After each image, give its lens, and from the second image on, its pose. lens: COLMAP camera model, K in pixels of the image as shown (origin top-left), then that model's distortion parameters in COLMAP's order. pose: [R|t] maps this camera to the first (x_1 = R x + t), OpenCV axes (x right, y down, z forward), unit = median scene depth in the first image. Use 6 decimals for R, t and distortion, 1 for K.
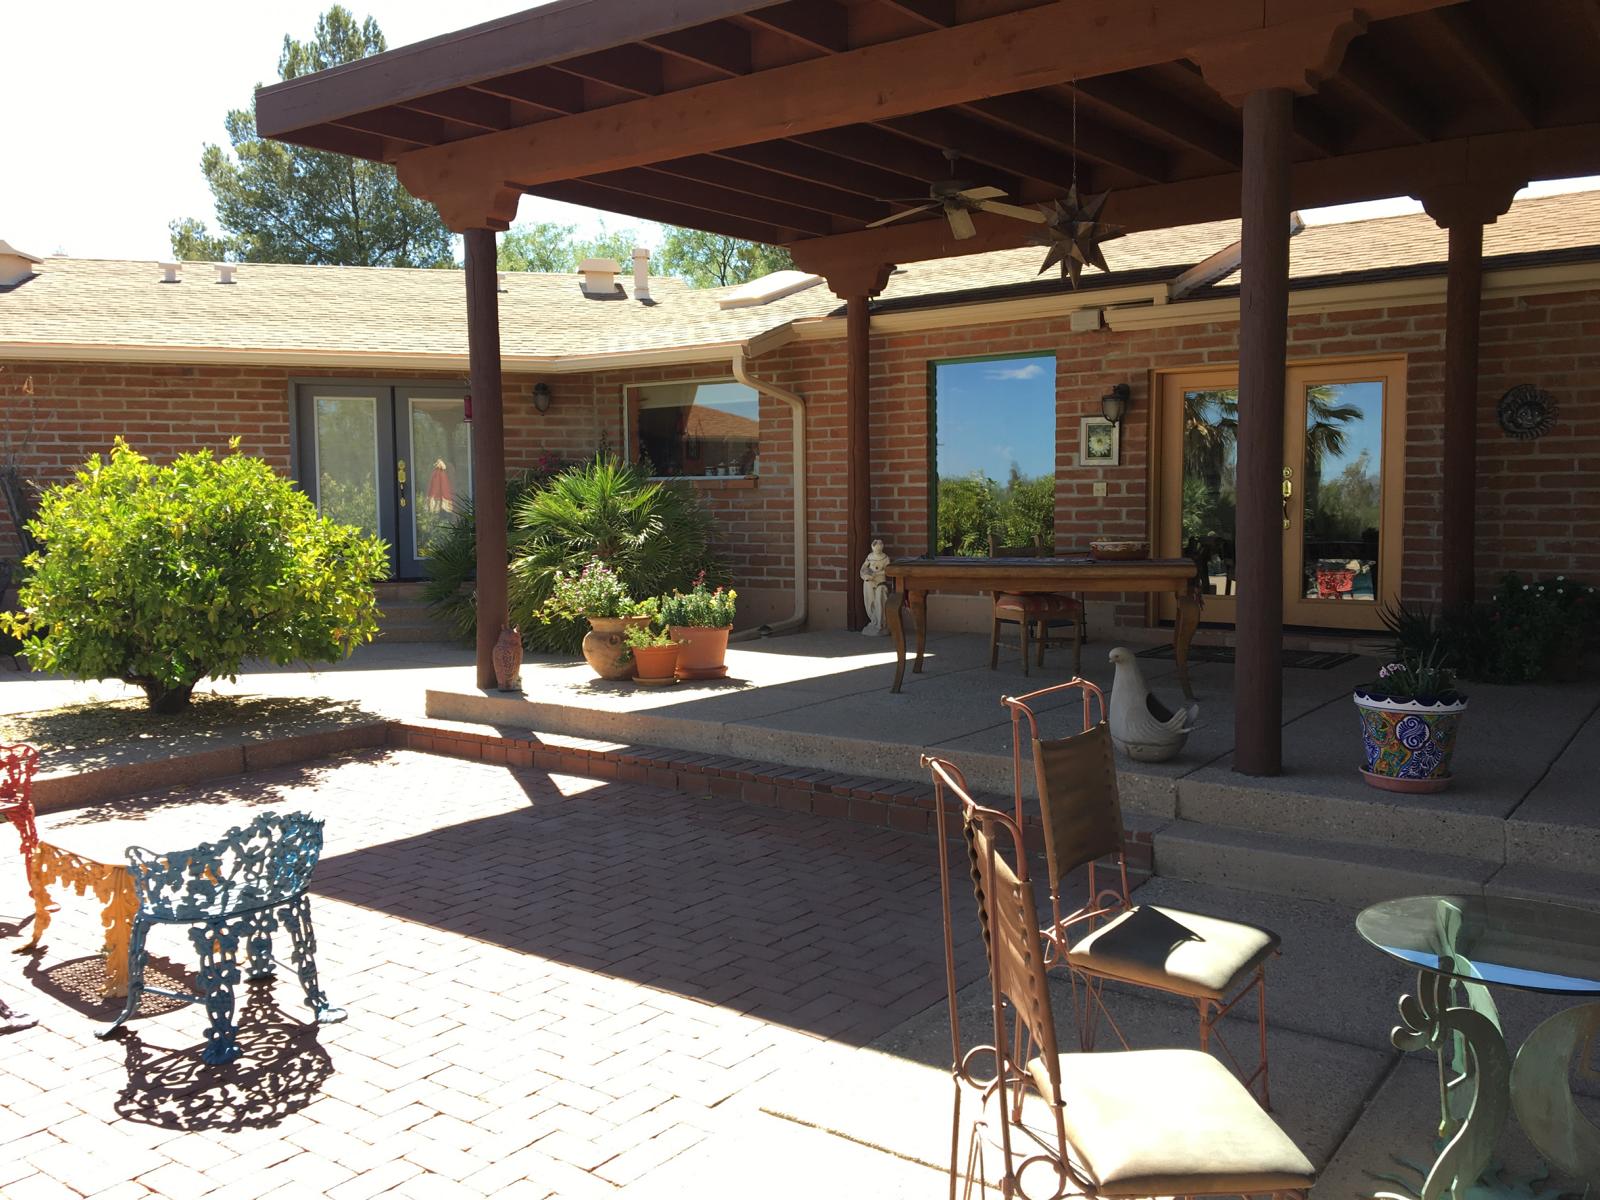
lens RADIAL K [[1379.9, 0, 800.0], [0, 1379.9, 600.0], [0, 0, 1]] dist [-0.038402, -0.003093]
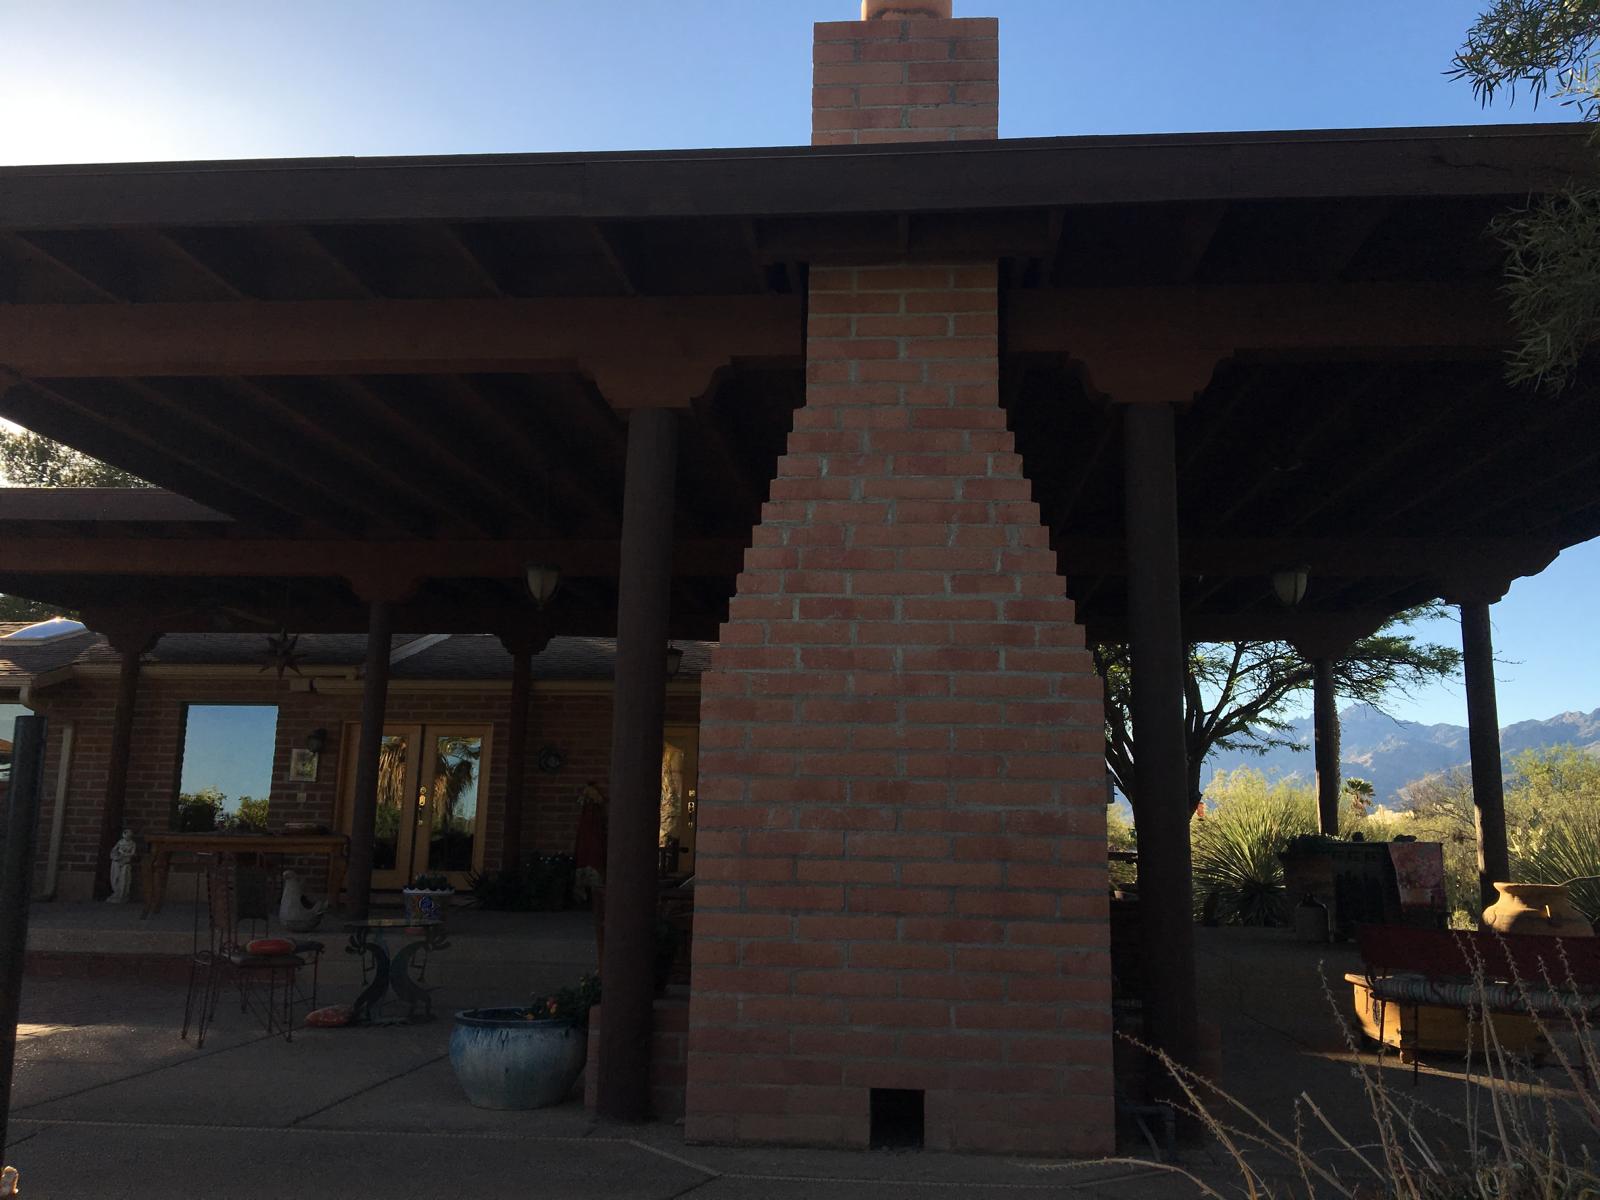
lens RADIAL K [[1322.5, 0, 800.0], [0, 1322.5, 600.0], [0, 0, 1]] dist [0.007837, 0.008039]
pose [[0.855125, 0.119963, 0.504352, -0.065028], [0.008646, 0.969423, -0.245242, 0.064487], [-0.518351, 0.214073, 0.827941, -0.479702]]
